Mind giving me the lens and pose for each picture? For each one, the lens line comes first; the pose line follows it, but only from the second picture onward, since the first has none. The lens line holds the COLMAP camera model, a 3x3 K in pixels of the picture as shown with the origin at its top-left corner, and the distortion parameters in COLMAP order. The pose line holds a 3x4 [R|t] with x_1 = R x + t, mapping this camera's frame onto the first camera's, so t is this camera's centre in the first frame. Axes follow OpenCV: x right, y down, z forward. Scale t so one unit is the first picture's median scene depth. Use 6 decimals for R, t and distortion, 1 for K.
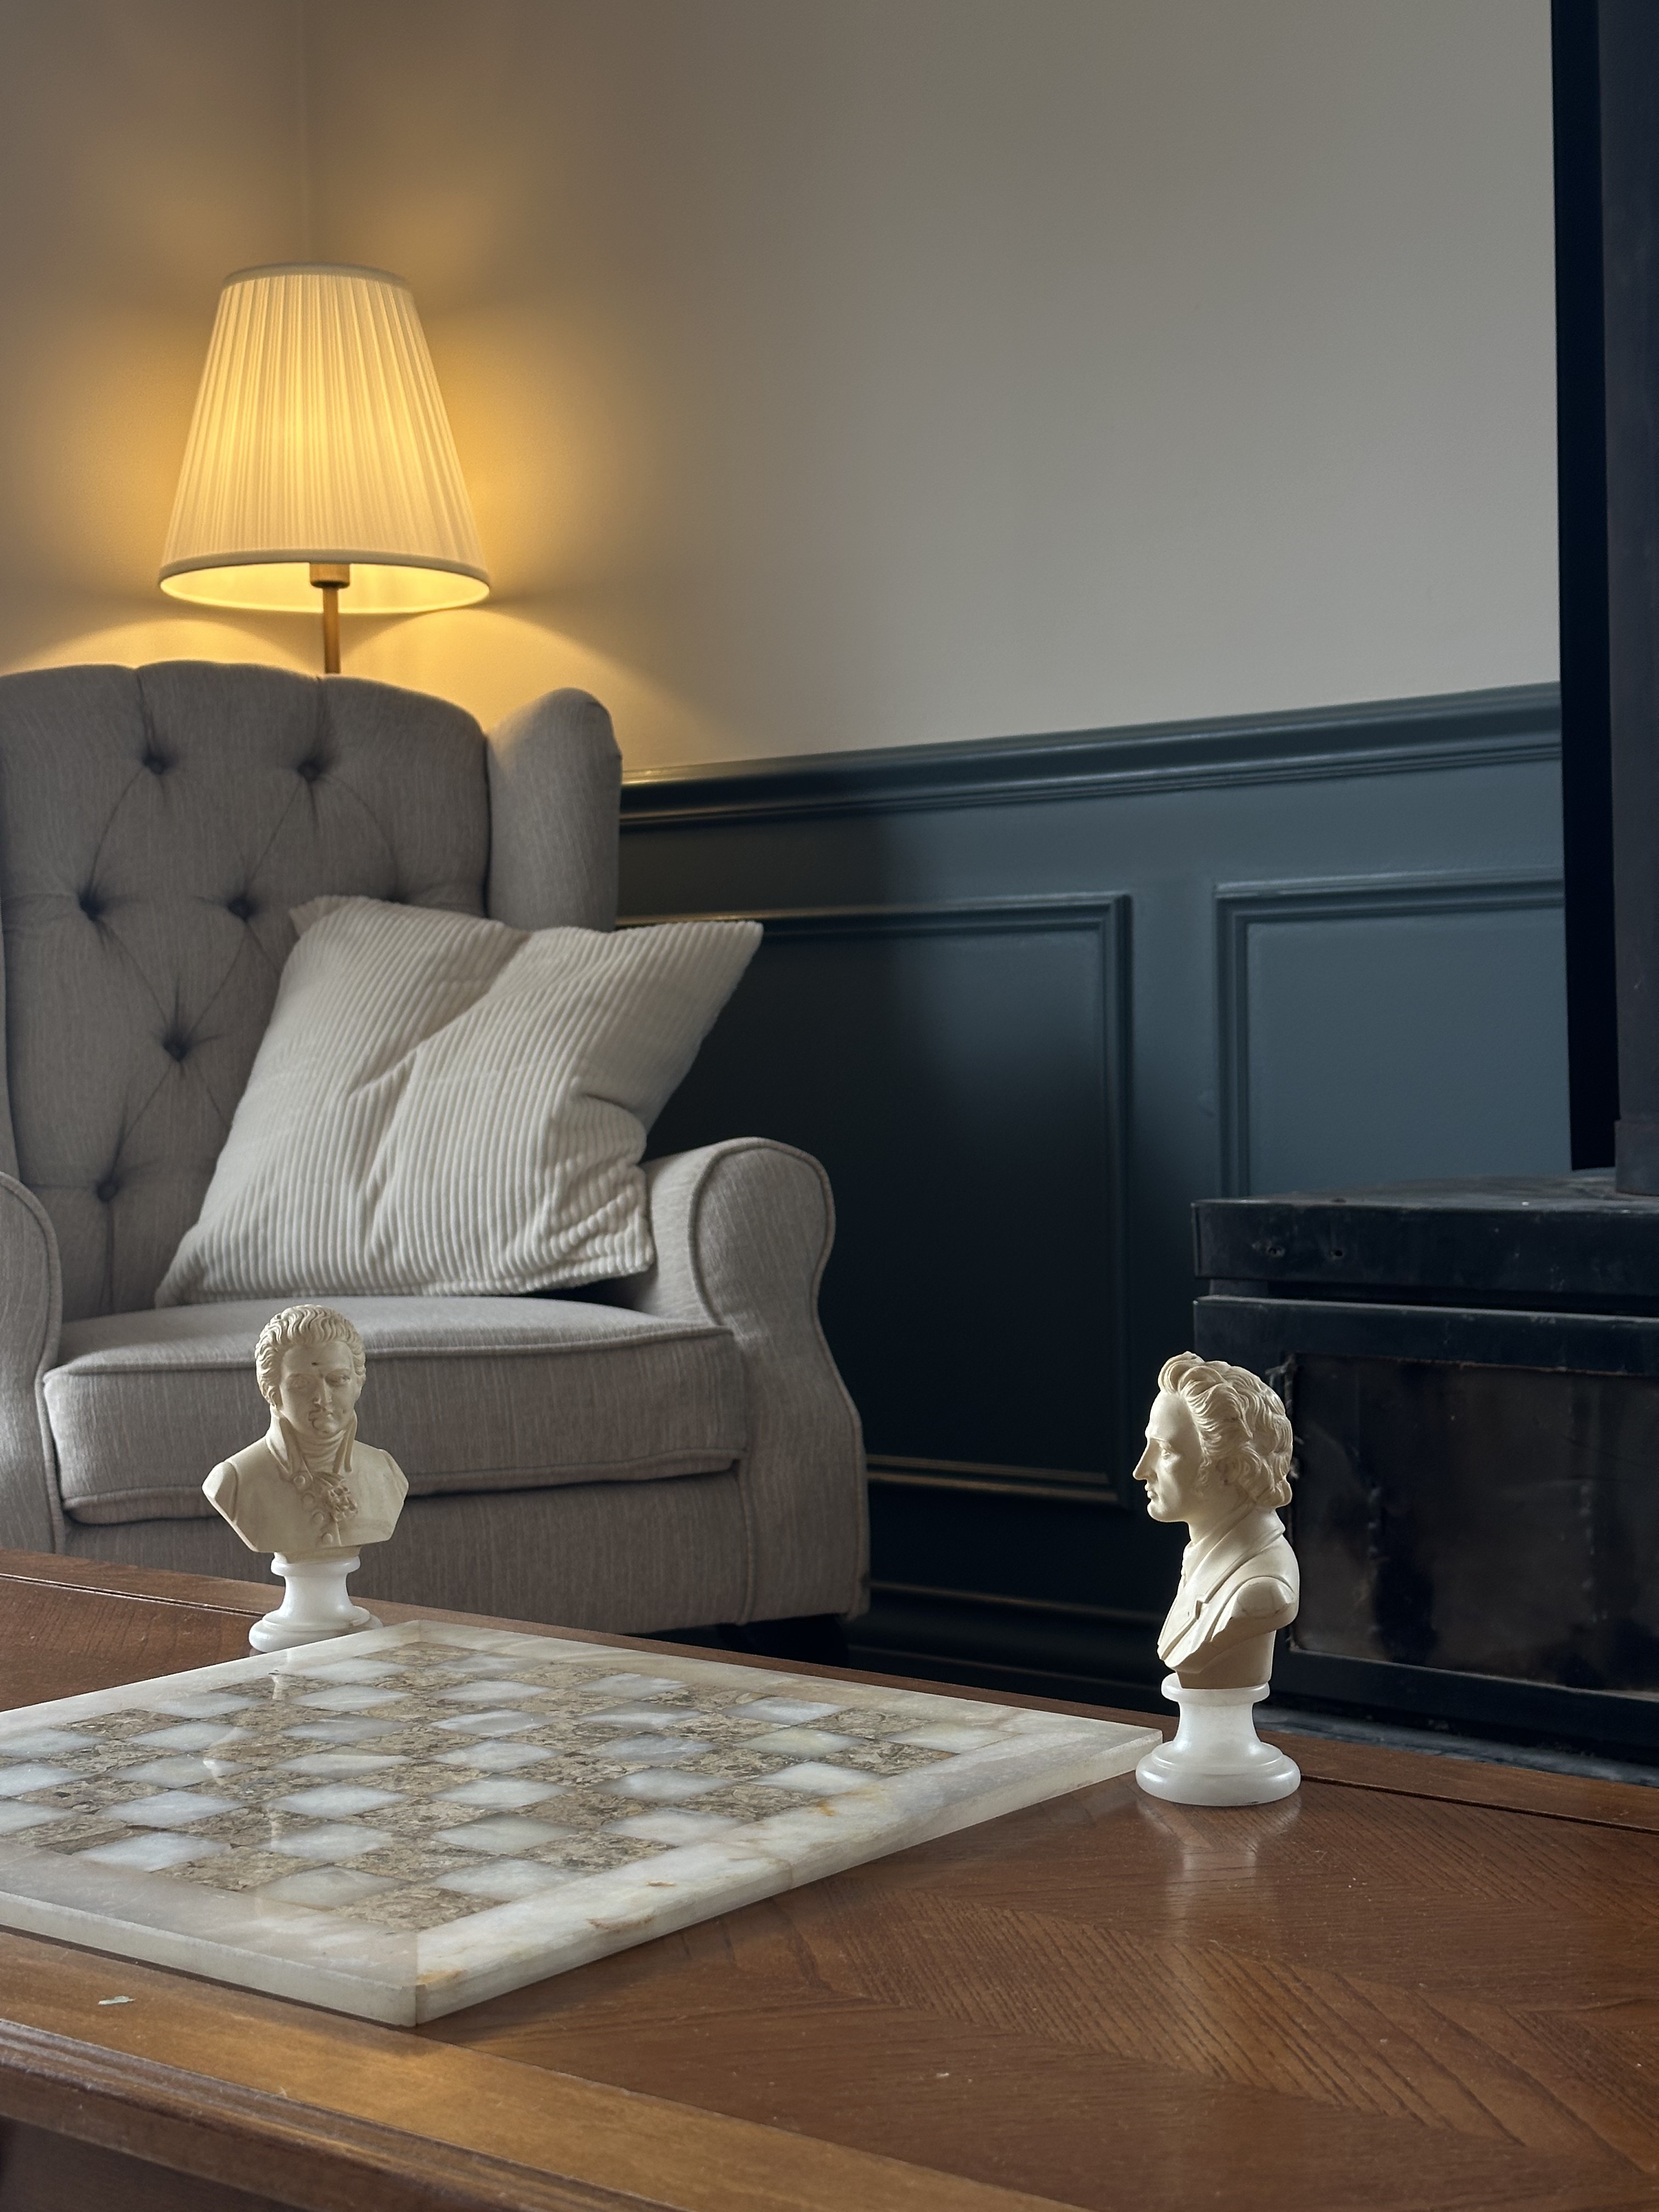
lens RADIAL K [[3047.0, 0, 892.8], [0, 3047.0, 1112.8], [0, 0, 1]] dist [0.117301, -0.001361]
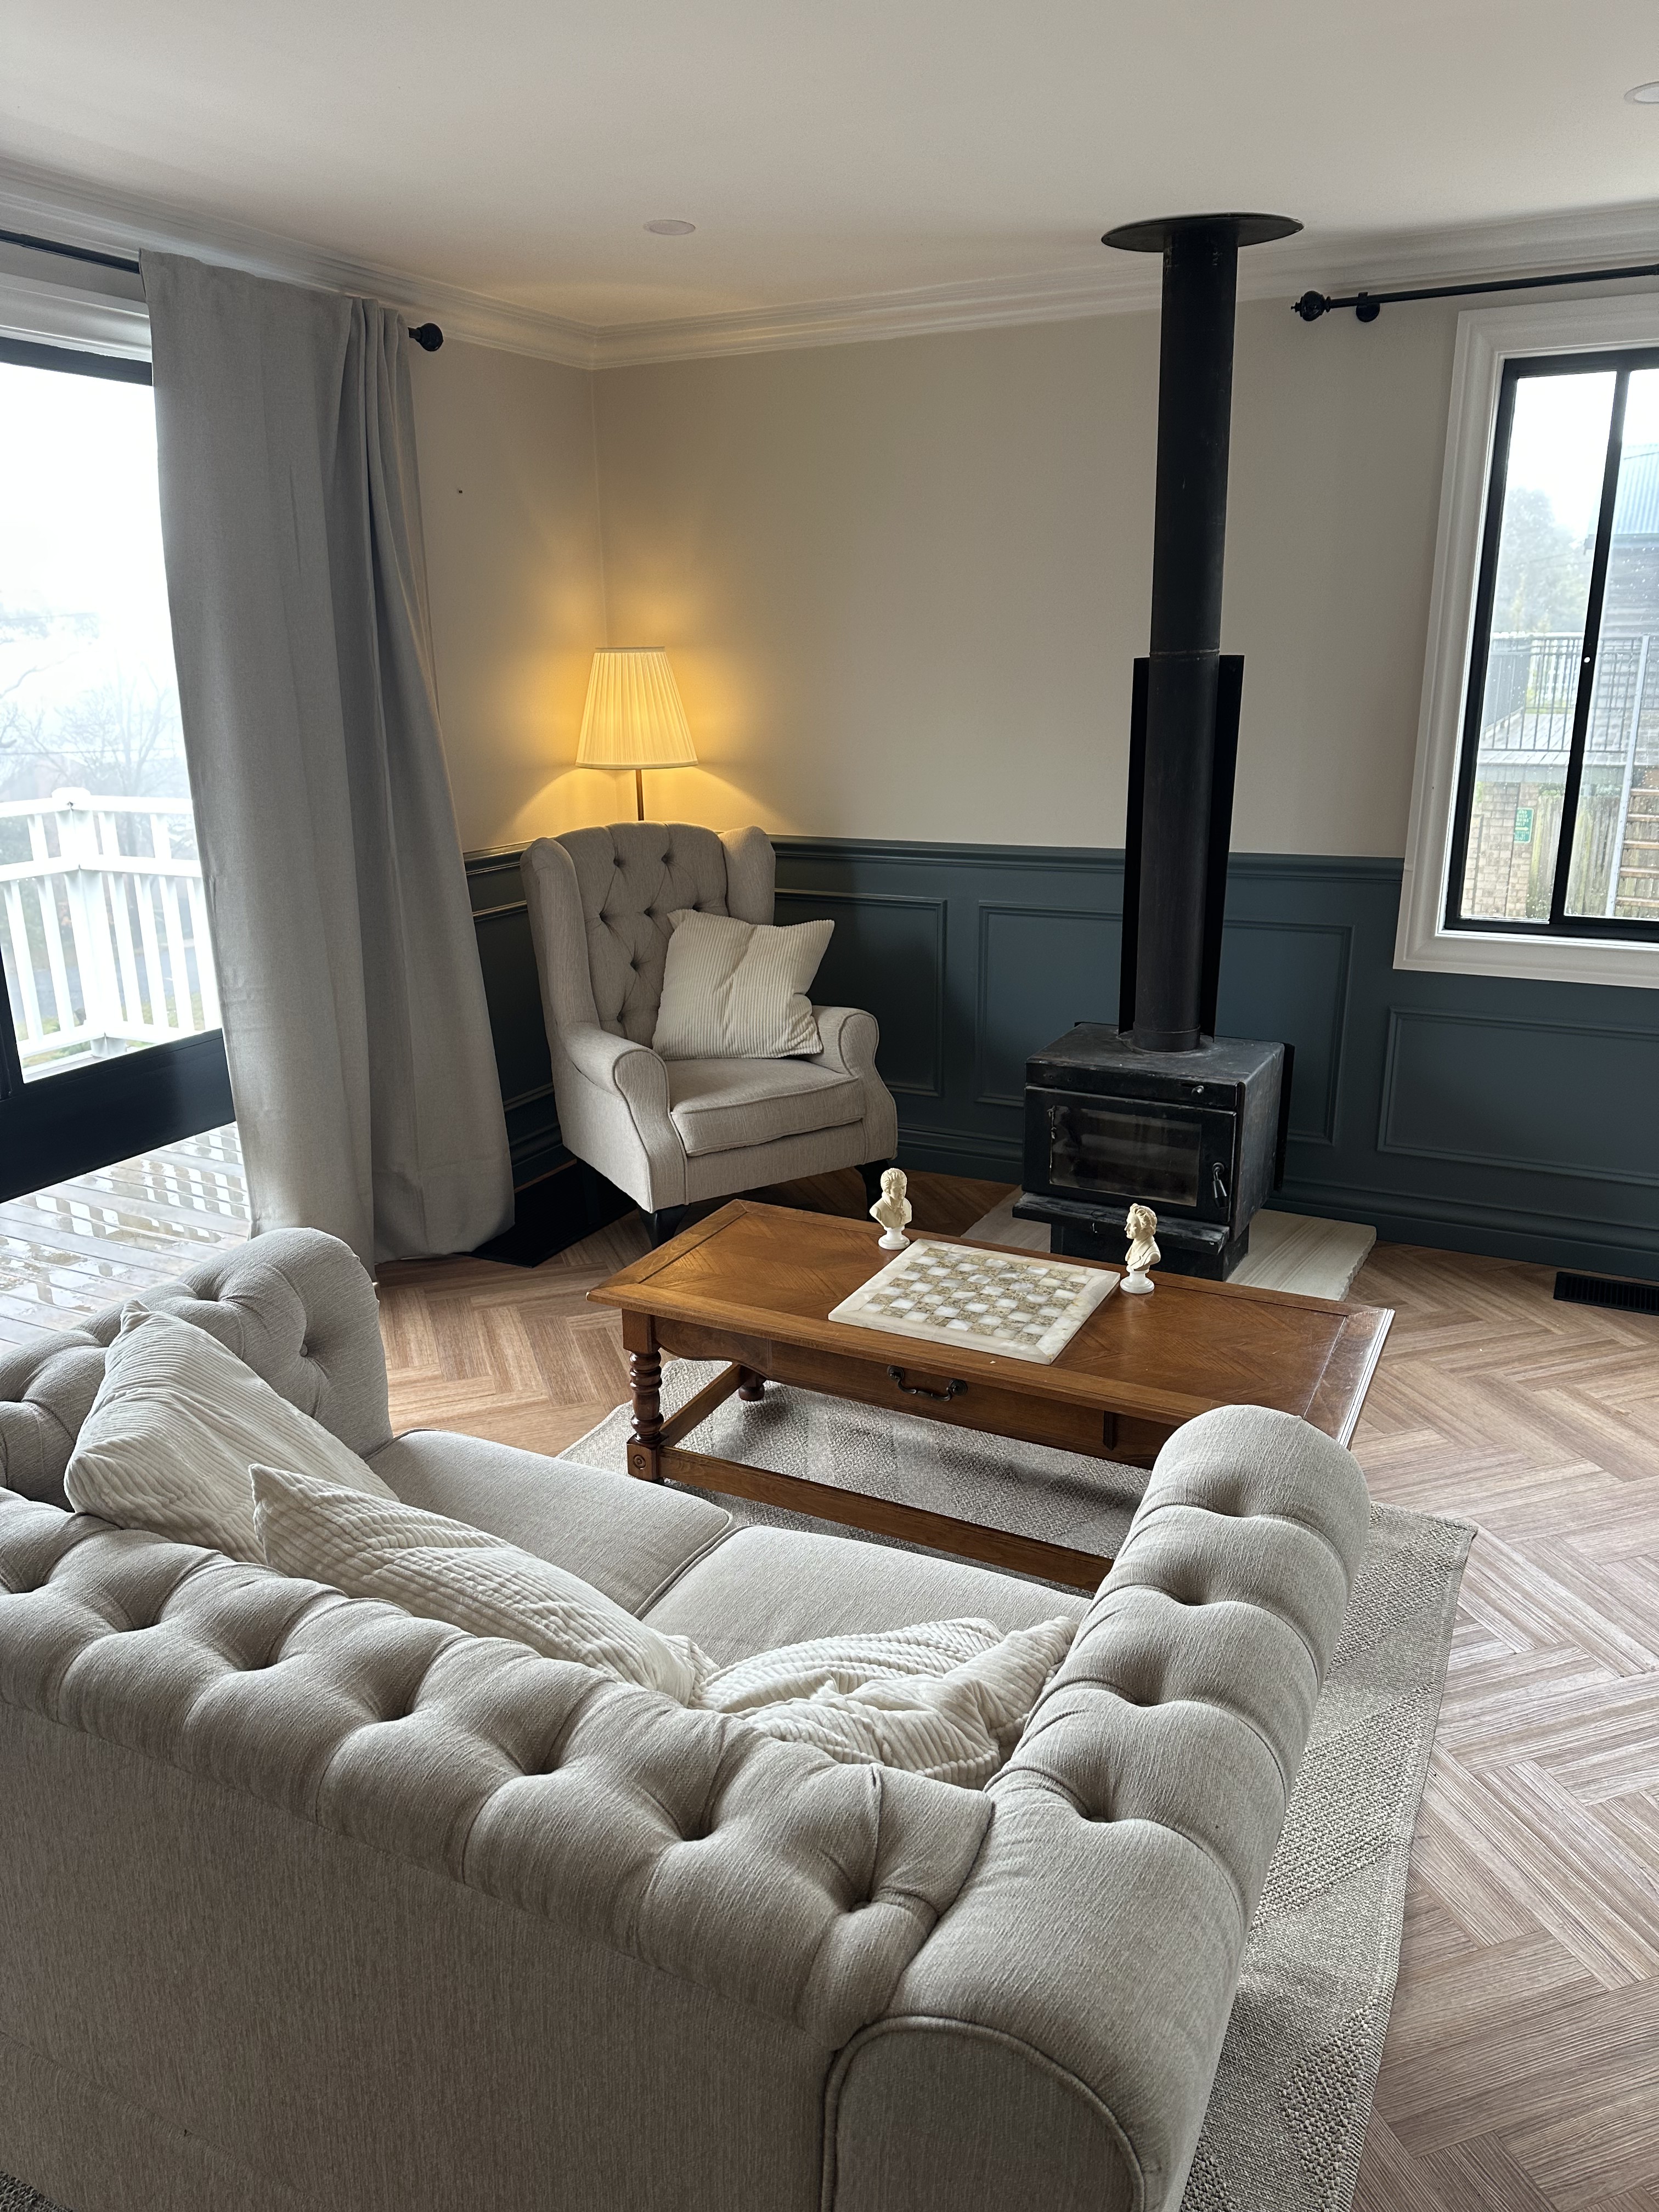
lens RADIAL K [[1523.7, 0, 829.5], [0, 1523.7, 1106.0], [0, 0, 1]] dist [-0.001285, -0.075840]
pose [[0.983024, -0.049640, 0.176632, -0.355200], [0.000382, 0.963256, 0.268585, -0.320053], [-0.183474, -0.263959, 0.946923, -0.510705]]
